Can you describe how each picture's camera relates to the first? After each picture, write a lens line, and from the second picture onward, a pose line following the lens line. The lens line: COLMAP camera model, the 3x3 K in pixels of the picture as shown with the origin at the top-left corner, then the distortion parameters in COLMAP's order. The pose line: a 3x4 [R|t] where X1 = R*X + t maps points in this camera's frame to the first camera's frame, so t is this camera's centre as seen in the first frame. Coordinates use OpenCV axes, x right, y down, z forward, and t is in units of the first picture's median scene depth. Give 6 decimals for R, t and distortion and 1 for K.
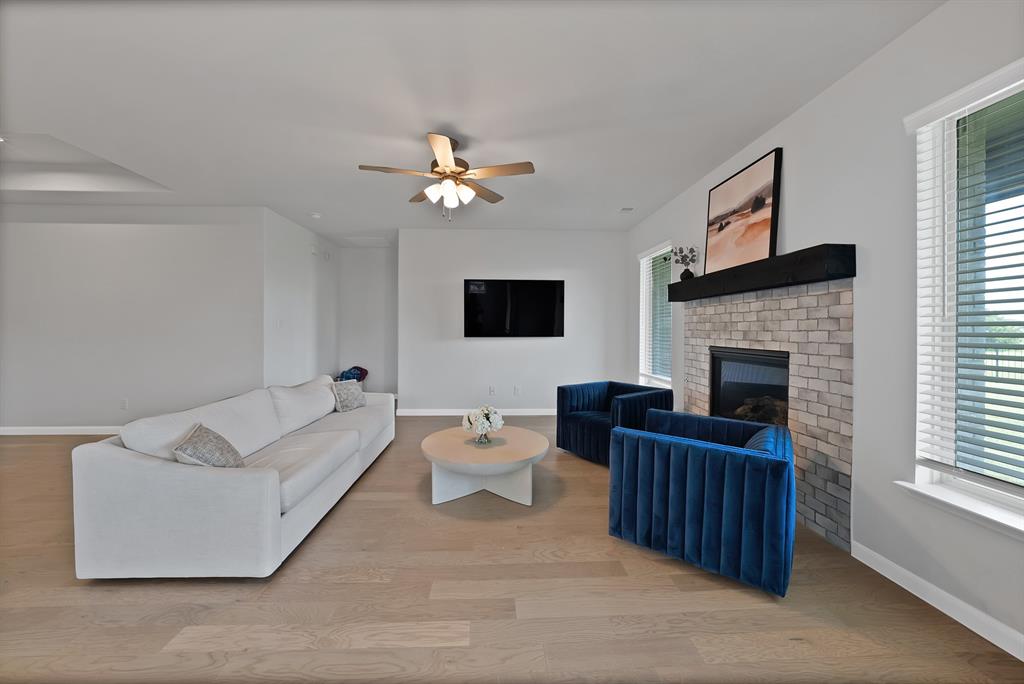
lens RADIAL K [[356.8, 0, 511.4], [0, 356.8, 331.3], [0, 0, 1]] dist [-0.020759, 0.000153]
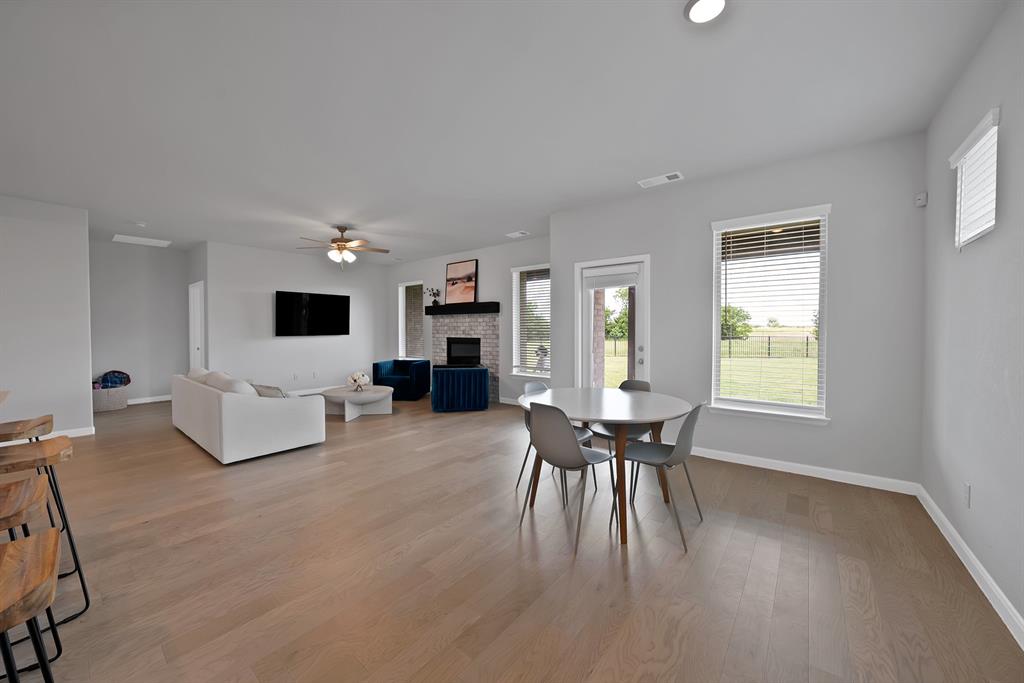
lens RADIAL K [[369.1, 0, 500.9], [0, 369.1, 337.9], [0, 0, 1]] dist [-0.026349, 0.003919]
pose [[0.681924, -0.019970, 0.731150, -0.991400], [0.006448, 0.999753, 0.021292, -0.000501], [-0.731395, -0.009805, 0.681884, -0.879479]]
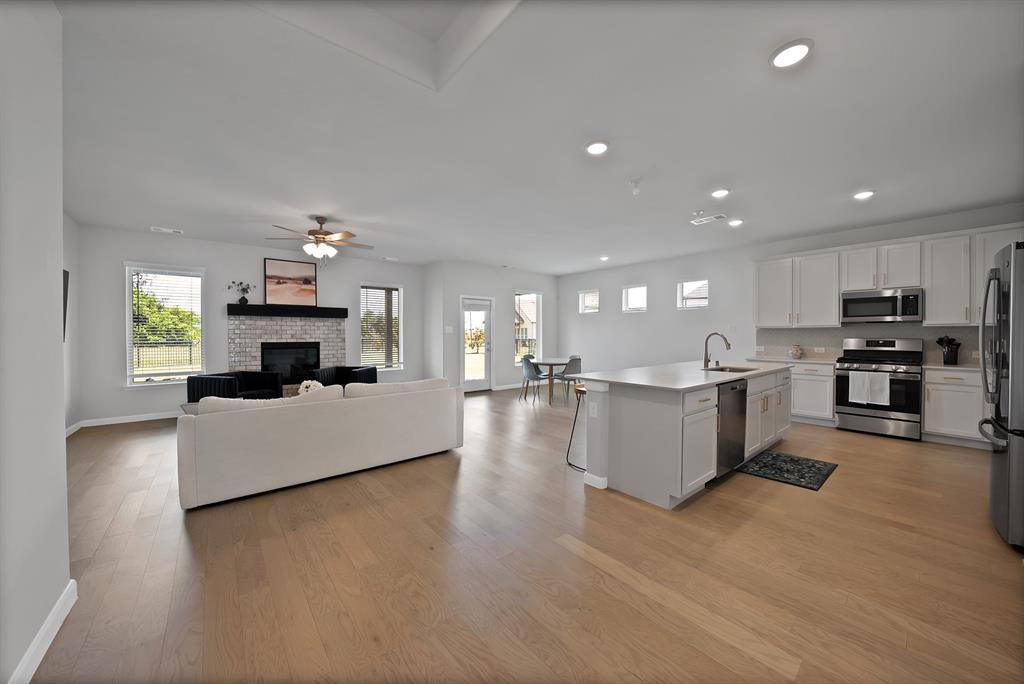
lens RADIAL K [[369.1, 0, 500.9], [0, 369.1, 338.4], [0, 0, 1]] dist [-0.026349, 0.003919]
pose [[-0.568136, -0.013797, 0.822819, -1.998172], [0.002412, 0.999827, 0.018430, -0.013992], [-0.822931, 0.012455, -0.568004, 1.256612]]
